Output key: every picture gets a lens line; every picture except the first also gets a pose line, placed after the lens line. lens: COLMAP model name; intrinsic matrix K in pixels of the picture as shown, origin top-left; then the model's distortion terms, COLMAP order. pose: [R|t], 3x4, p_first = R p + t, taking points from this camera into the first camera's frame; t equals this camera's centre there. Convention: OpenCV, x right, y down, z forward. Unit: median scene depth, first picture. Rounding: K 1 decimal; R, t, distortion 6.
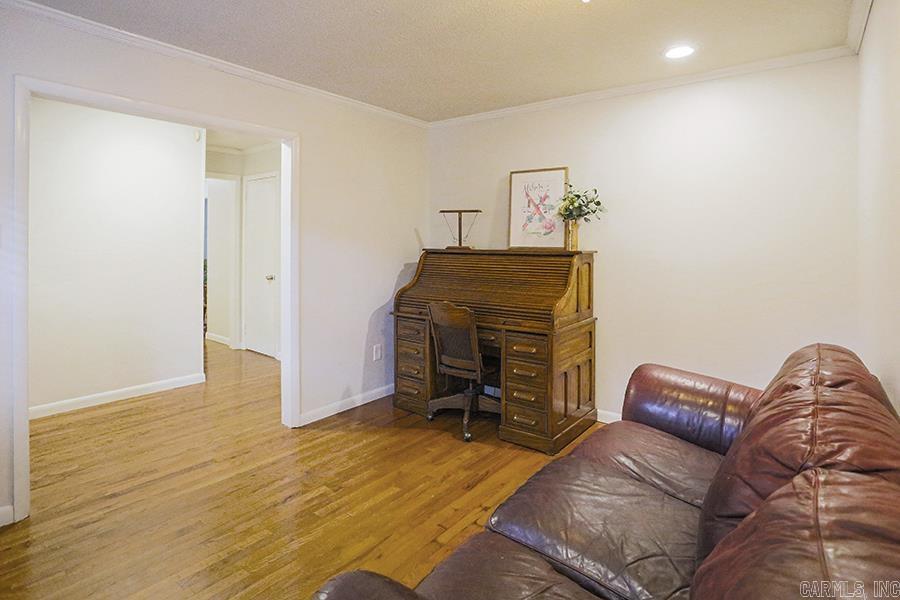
lens RADIAL K [[481.6, 0, 434.4], [0, 481.6, 301.2], [0, 0, 1]] dist [-0.088371, 0.038640]
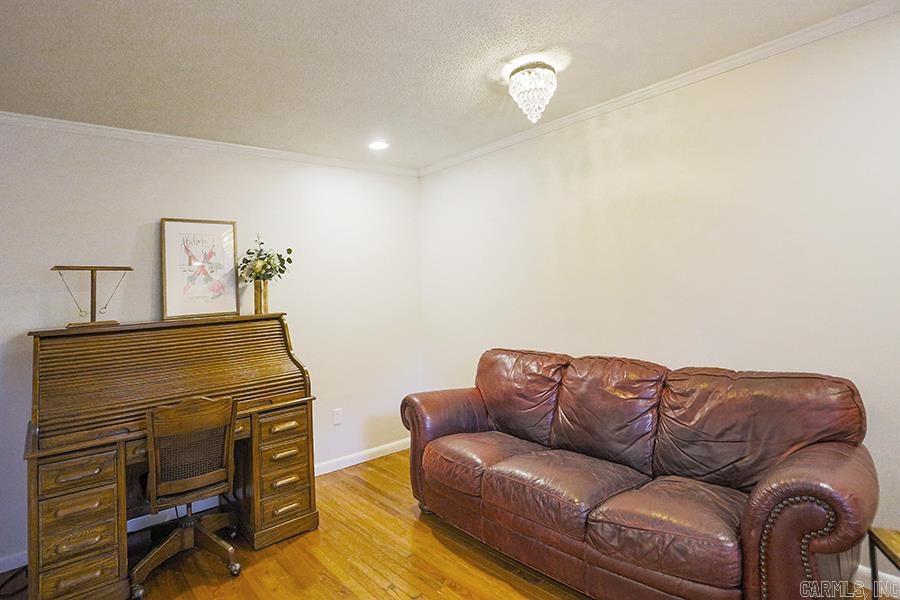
lens RADIAL K [[462.3, 0, 451.0], [0, 462.3, 332.6], [0, 0, 1]] dist [-0.054446, 0.000999]
pose [[0.180101, -0.102214, 0.978323, -0.481602], [0.169953, 0.982862, 0.071401, -0.065955], [-0.968855, 0.153410, 0.194386, 0.449741]]
